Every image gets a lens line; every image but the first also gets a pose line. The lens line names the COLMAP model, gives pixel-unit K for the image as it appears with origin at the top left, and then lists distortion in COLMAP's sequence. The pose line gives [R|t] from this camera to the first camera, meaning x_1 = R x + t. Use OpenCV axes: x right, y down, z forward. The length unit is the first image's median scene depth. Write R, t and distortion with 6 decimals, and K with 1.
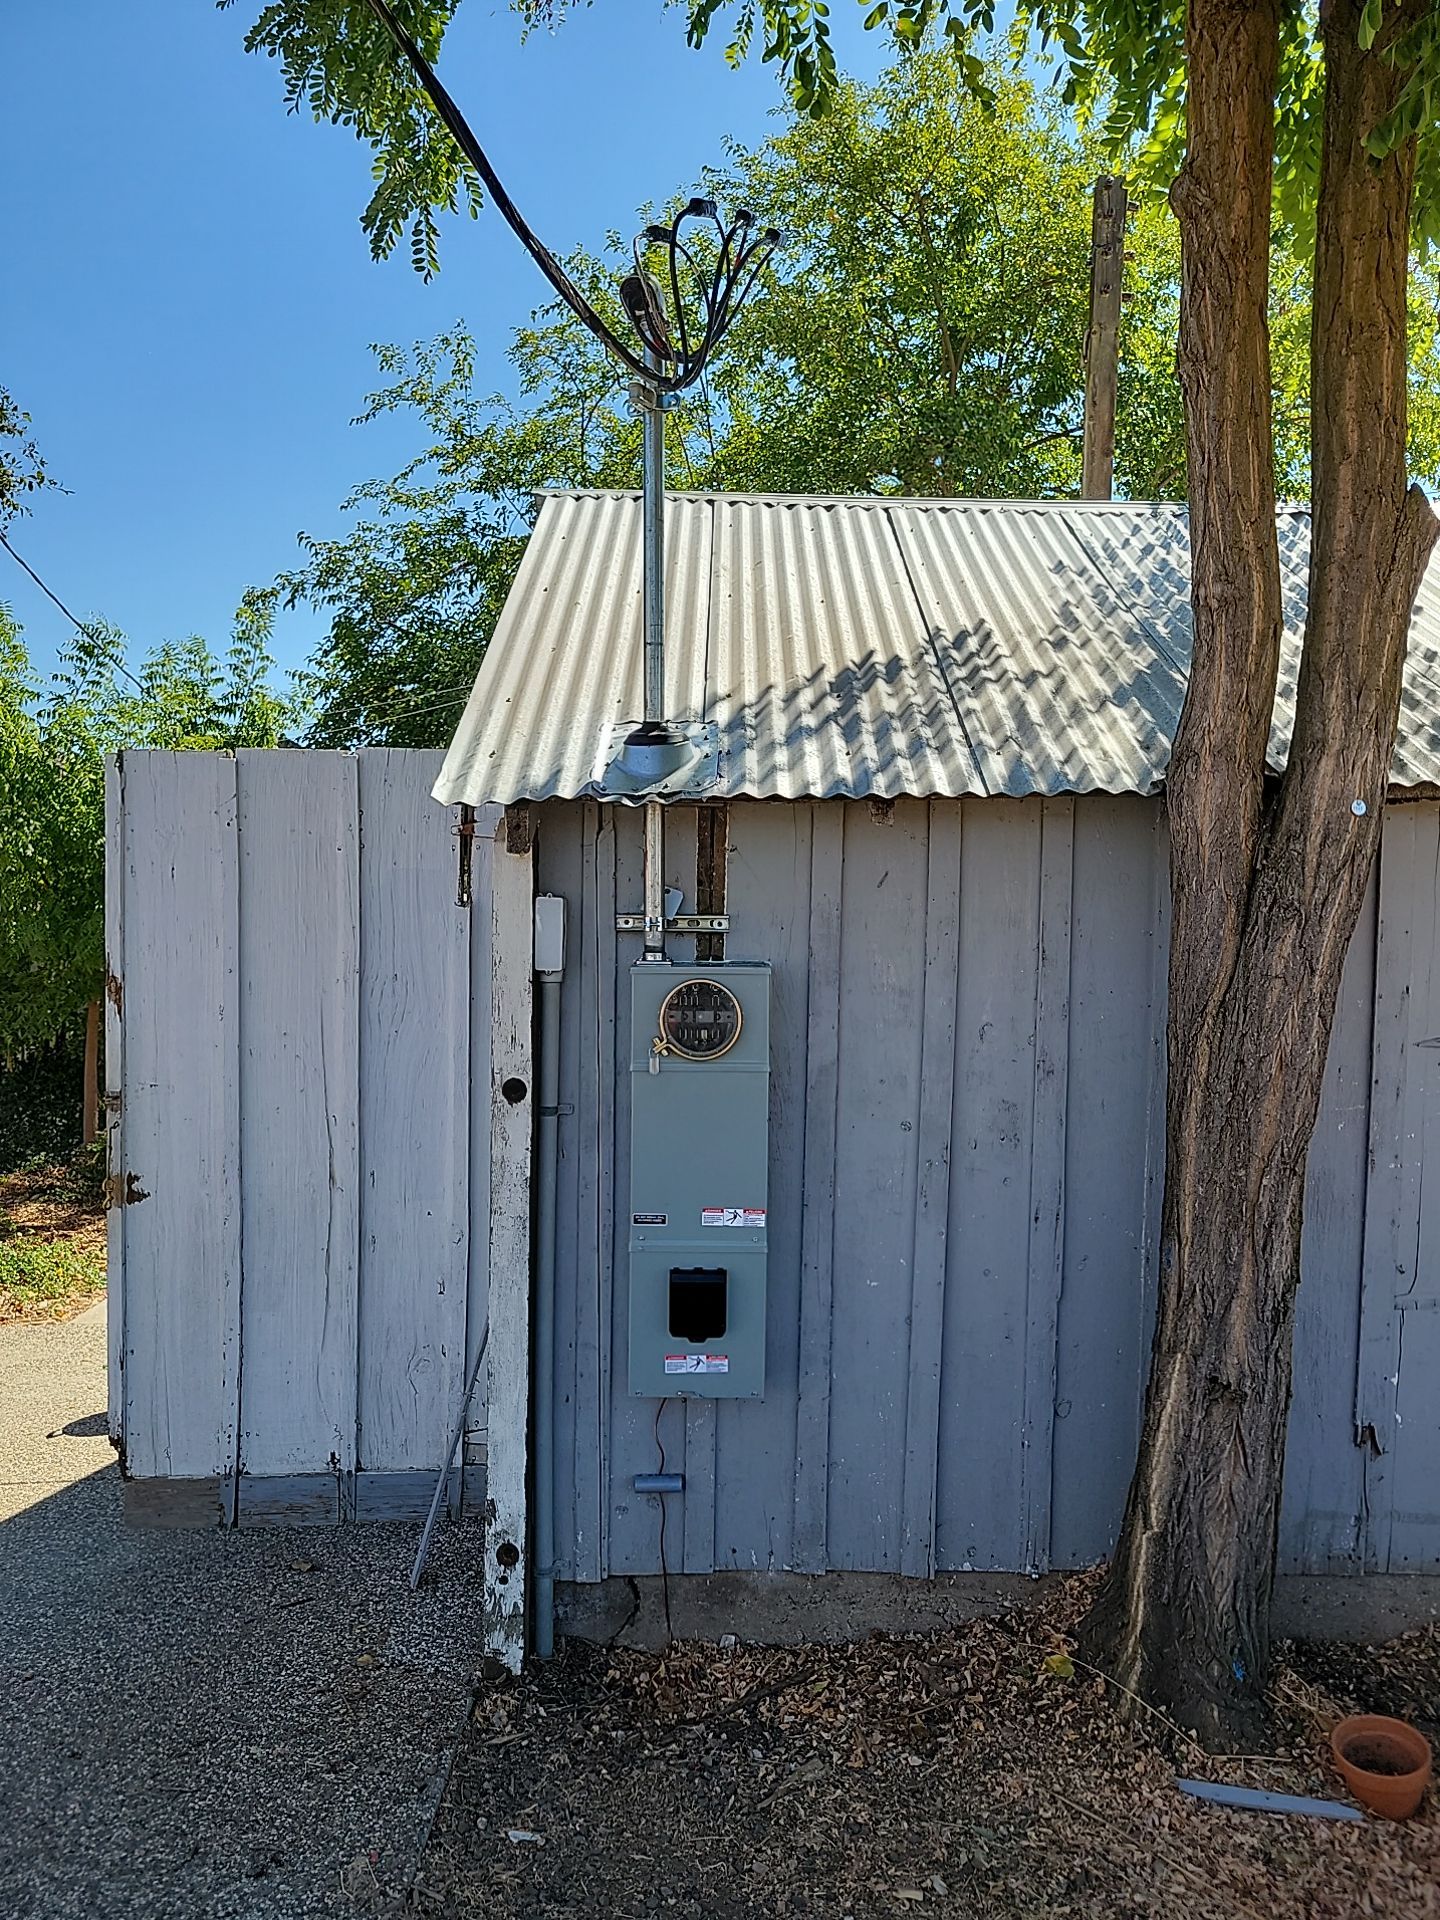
lens RADIAL K [[4543.6, 0, 720.0], [0, 4543.6, 960.0], [0, 0, 1]] dist [1.088521, 0.150018]
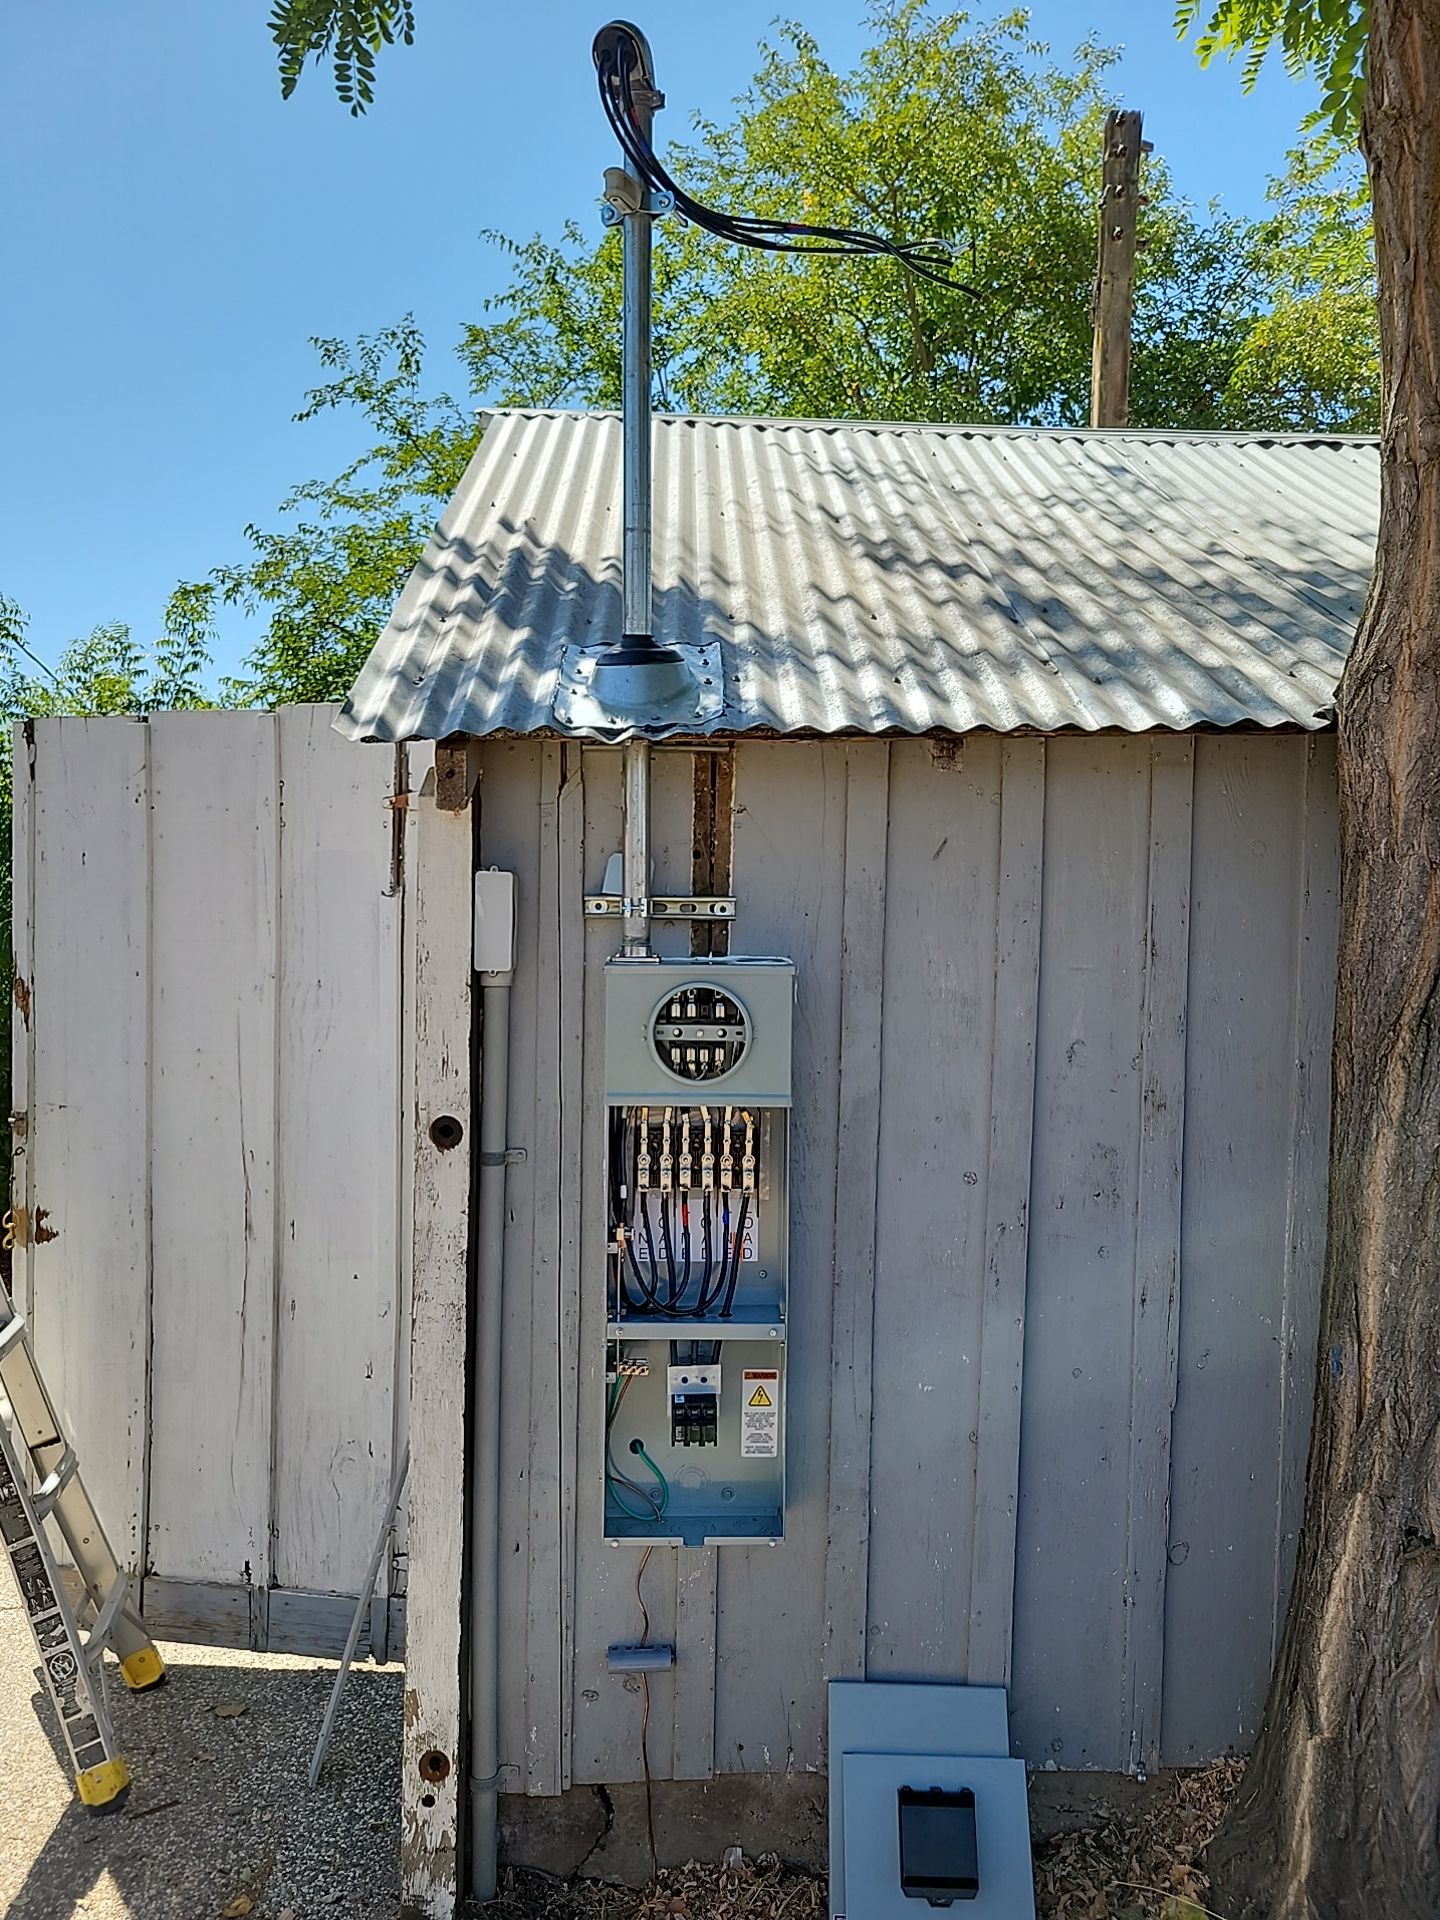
lens RADIAL K [[4524.2, 0, 848.6], [0, 4524.2, 956.9], [0, 0, 1]] dist [0.522997, -0.766121]
pose [[0.999223, 0.001349, 0.039385, -0.008902], [-0.001094, 0.999978, -0.006484, 0.004926], [-0.039393, 0.006436, 0.999203, 0.258314]]
